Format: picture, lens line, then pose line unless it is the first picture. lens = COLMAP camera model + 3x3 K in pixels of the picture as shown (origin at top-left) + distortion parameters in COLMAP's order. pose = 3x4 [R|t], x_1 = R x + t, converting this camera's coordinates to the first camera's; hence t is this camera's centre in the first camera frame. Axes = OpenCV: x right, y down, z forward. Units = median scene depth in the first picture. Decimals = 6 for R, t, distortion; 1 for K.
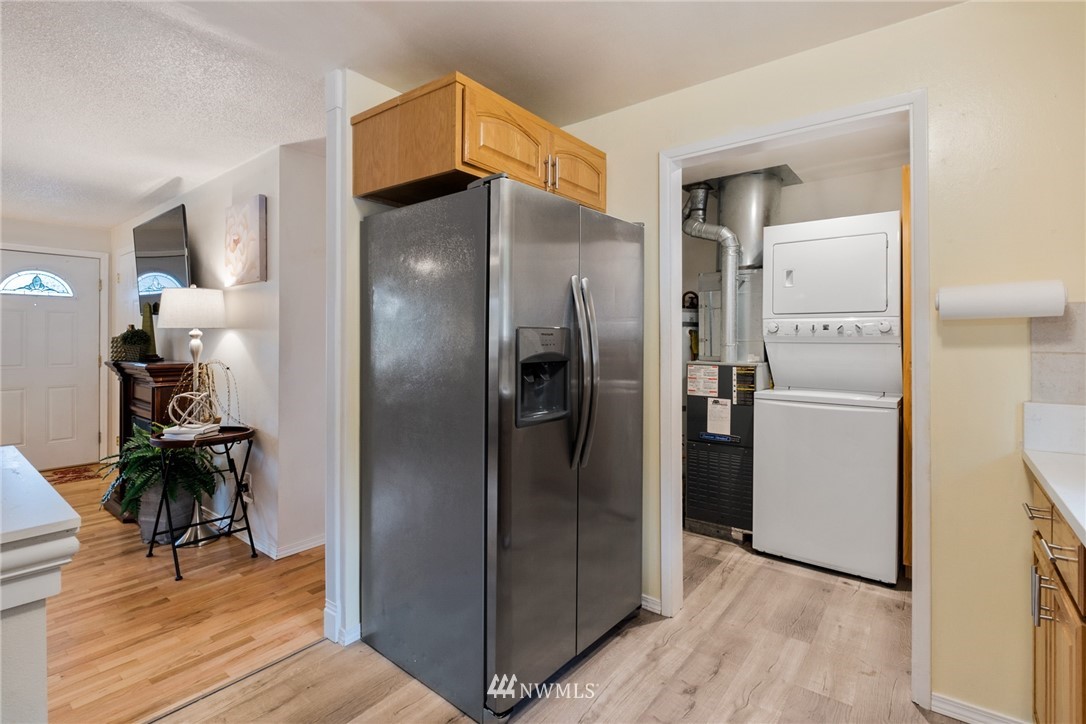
lens RADIAL K [[507.9, 0, 550.6], [0, 507.9, 332.2], [0, 0, 1]] dist [-0.010129, -0.001601]
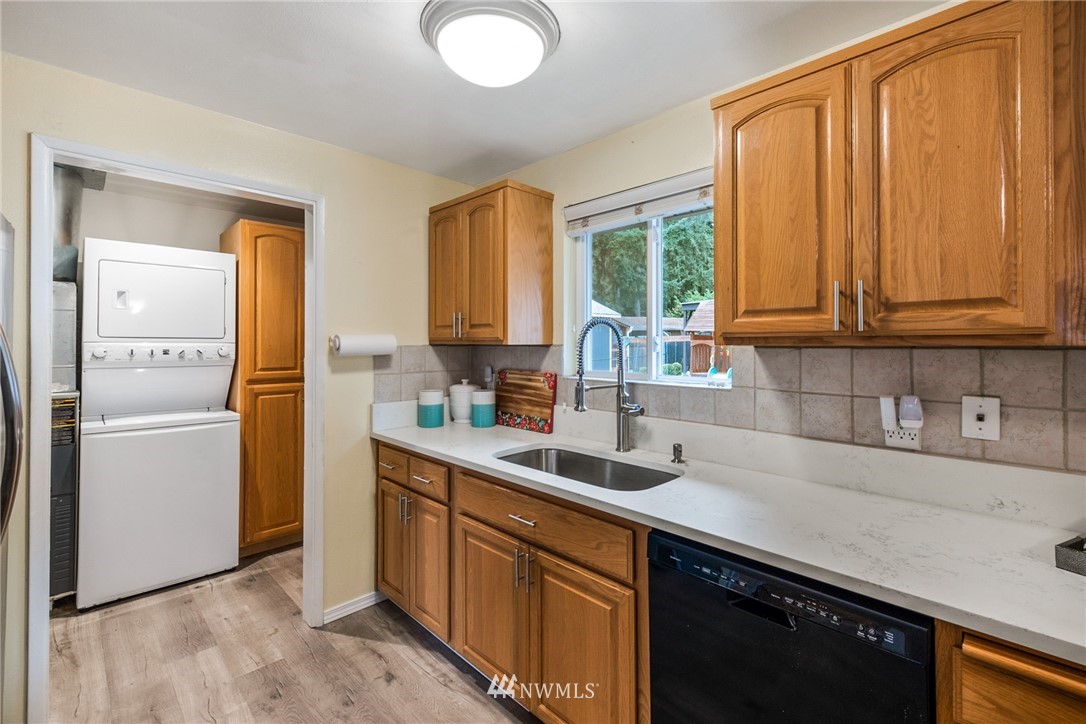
lens RADIAL K [[479.0, 0, 538.3], [0, 479.0, 340.1], [0, 0, 1]] dist [0.009623, -0.001386]
pose [[0.160149, 0.000163, 0.987093, -0.348568], [-0.015025, 0.999885, 0.002272, -0.055469], [-0.986978, -0.015195, 0.160133, 0.117845]]
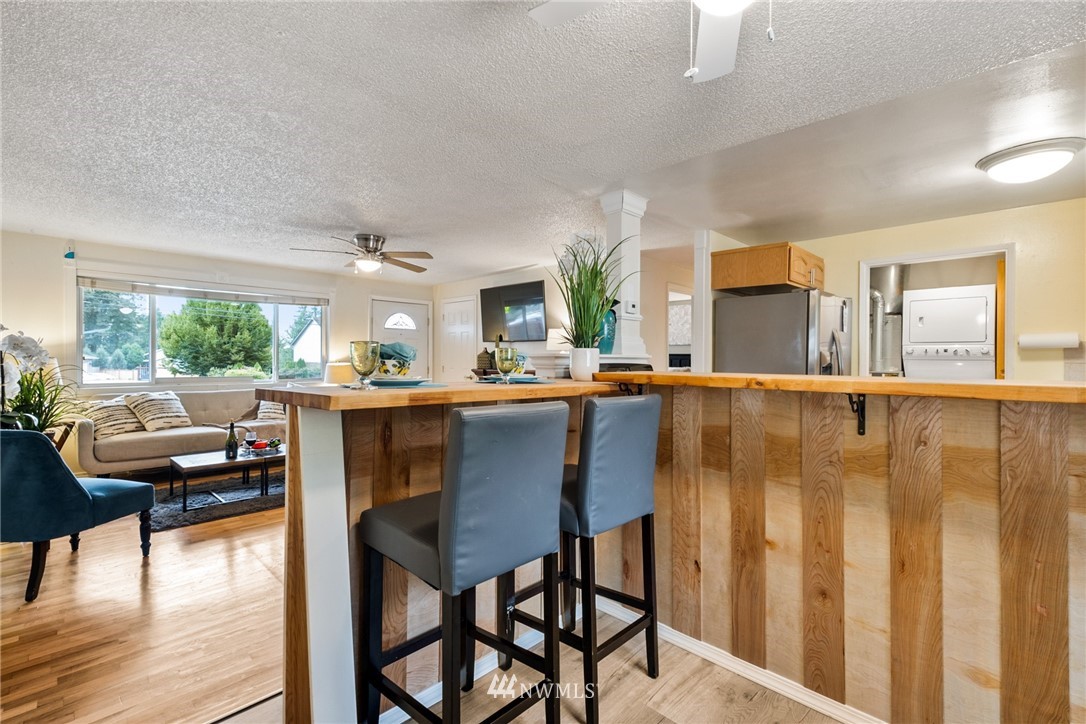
lens RADIAL K [[479.0, 0, 542.3], [0, 479.0, 363.4], [0, 0, 1]] dist [0.009623, -0.001386]
pose [[0.991512, 0.006946, -0.129826, -0.710398], [-0.003656, 0.999667, 0.025562, -0.003735], [0.129961, -0.024871, 0.991207, -0.947292]]
